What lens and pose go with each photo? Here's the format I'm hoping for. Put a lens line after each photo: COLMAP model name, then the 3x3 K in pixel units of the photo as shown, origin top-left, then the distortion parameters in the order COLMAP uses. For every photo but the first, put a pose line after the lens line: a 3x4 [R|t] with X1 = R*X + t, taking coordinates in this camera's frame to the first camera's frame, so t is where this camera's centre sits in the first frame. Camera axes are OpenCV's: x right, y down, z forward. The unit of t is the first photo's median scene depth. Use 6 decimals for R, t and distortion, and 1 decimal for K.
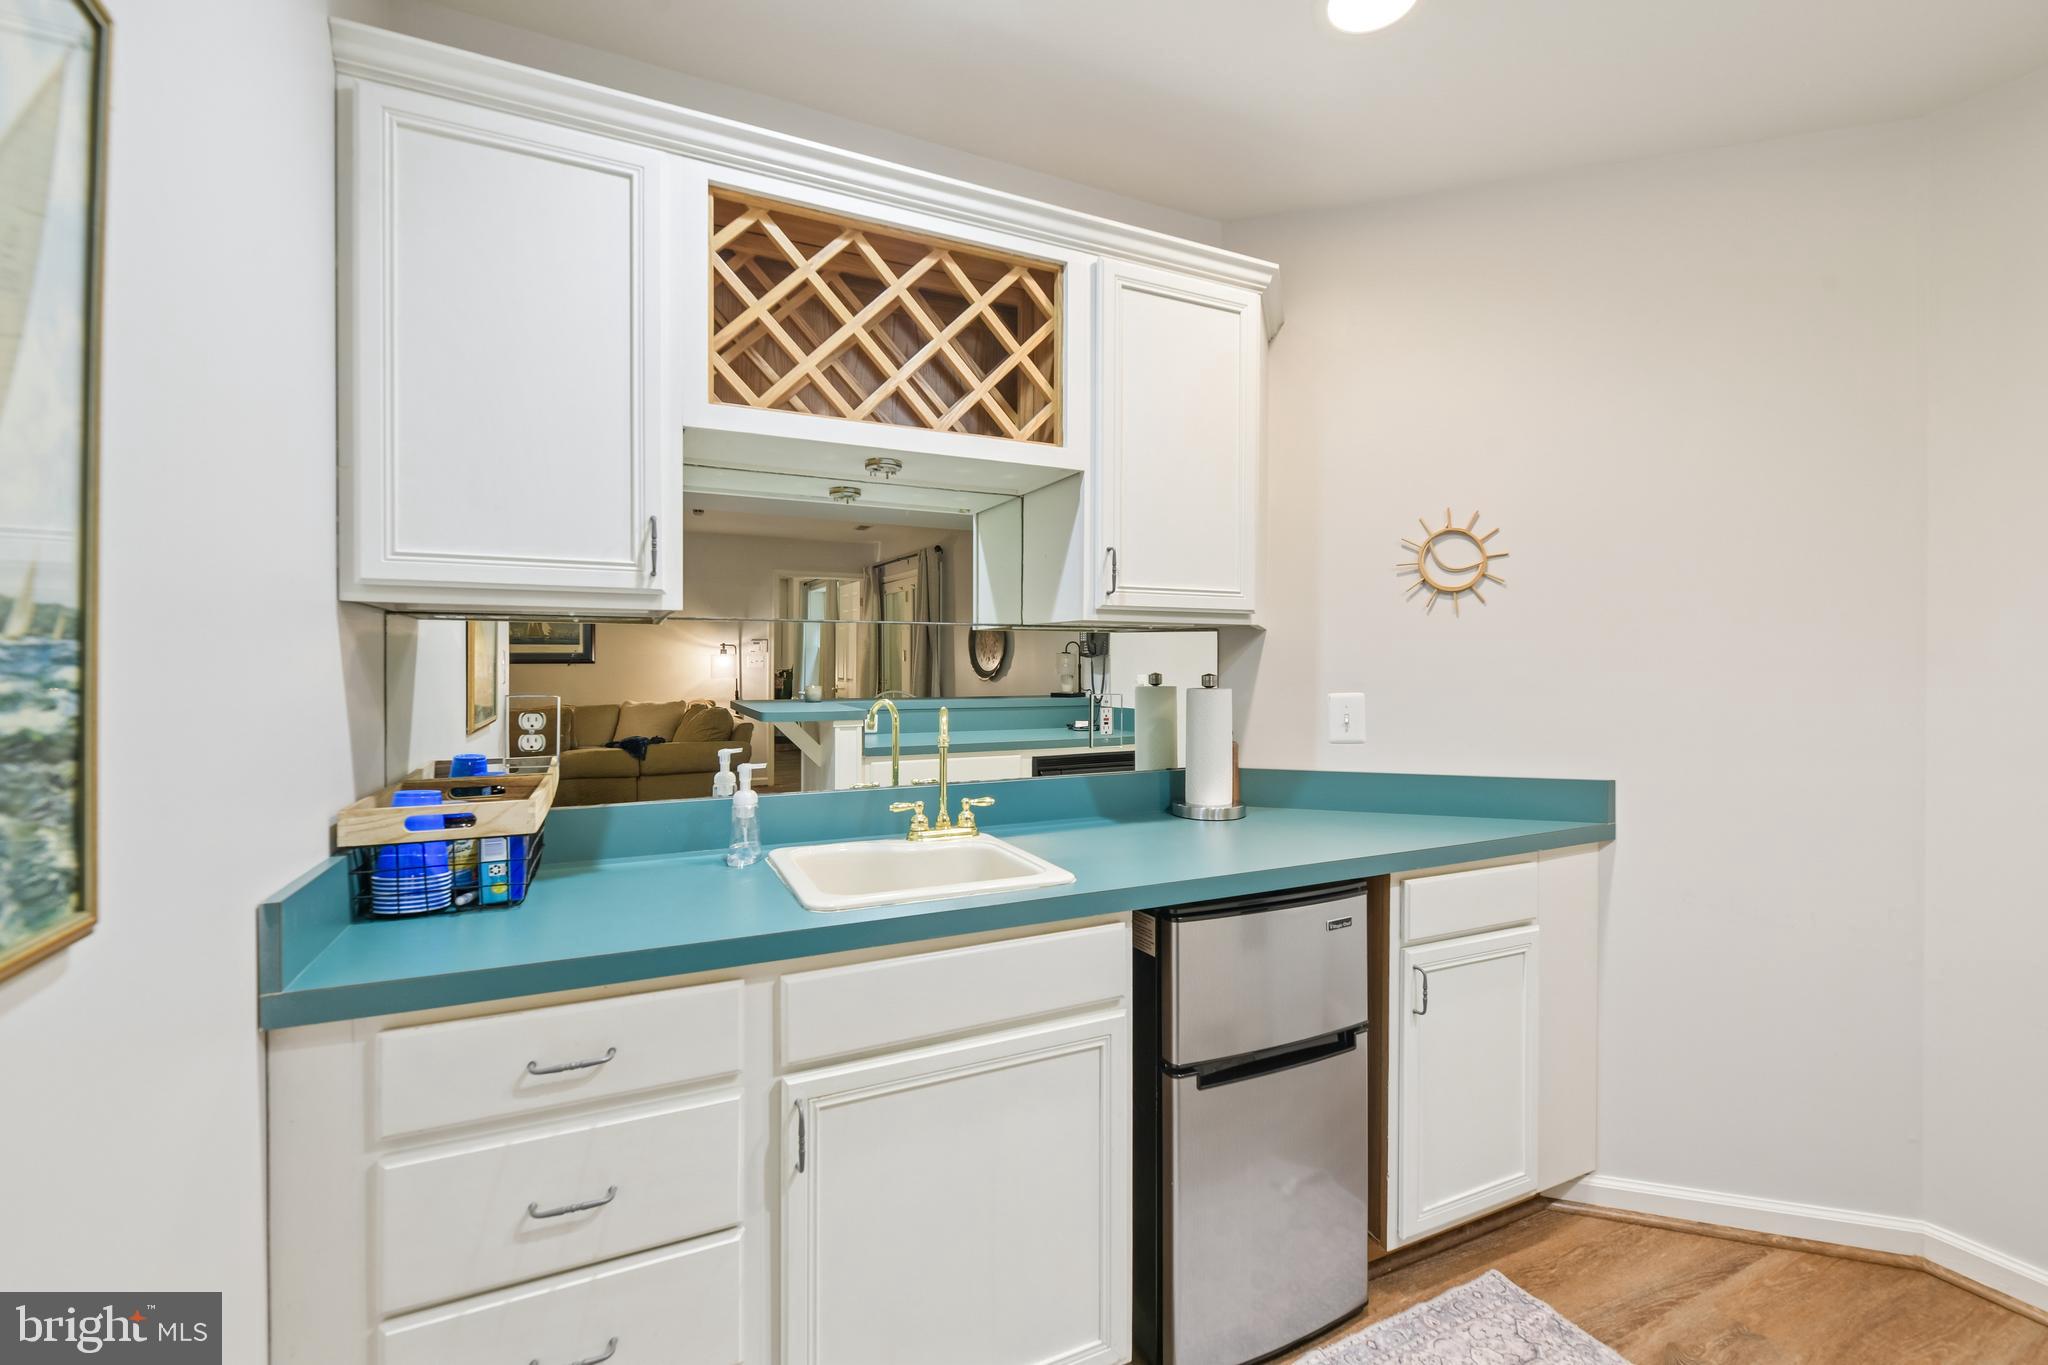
lens RADIAL K [[875.9, 0, 1034.9], [0, 875.9, 673.5], [0, 0, 1]] dist [0.004754, -0.004210]
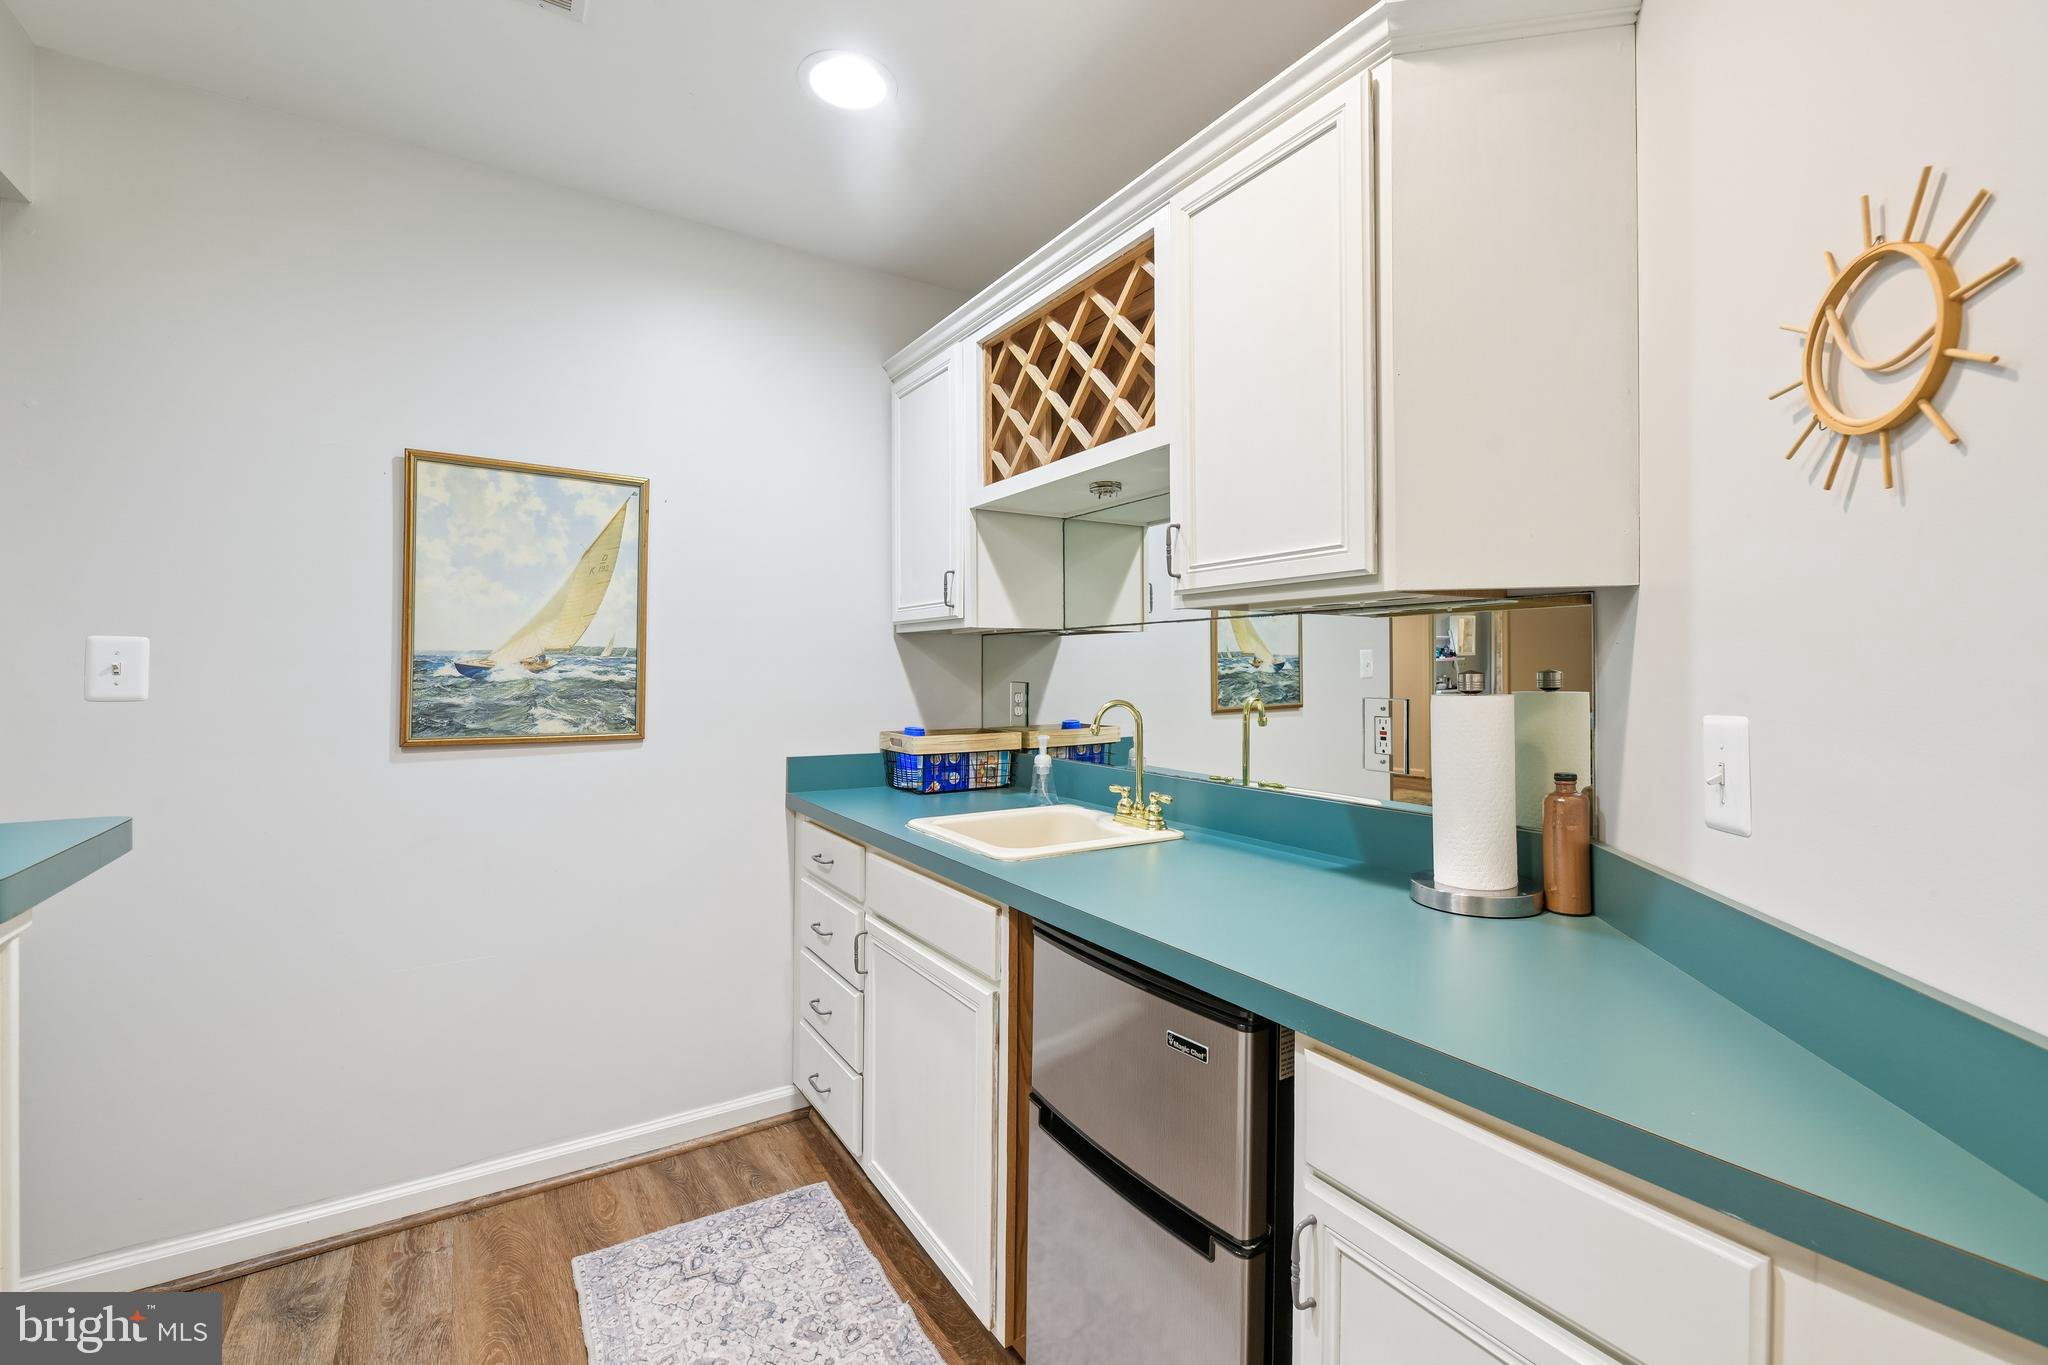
lens RADIAL K [[875.9, 0, 1033.6], [0, 875.9, 669.1], [0, 0, 1]] dist [0.004754, -0.004210]
pose [[0.115170, -0.000090, -0.993346, 1.015064], [-0.005873, 0.999982, -0.000772, 0.002245], [0.993328, 0.005923, 0.115167, 0.826560]]
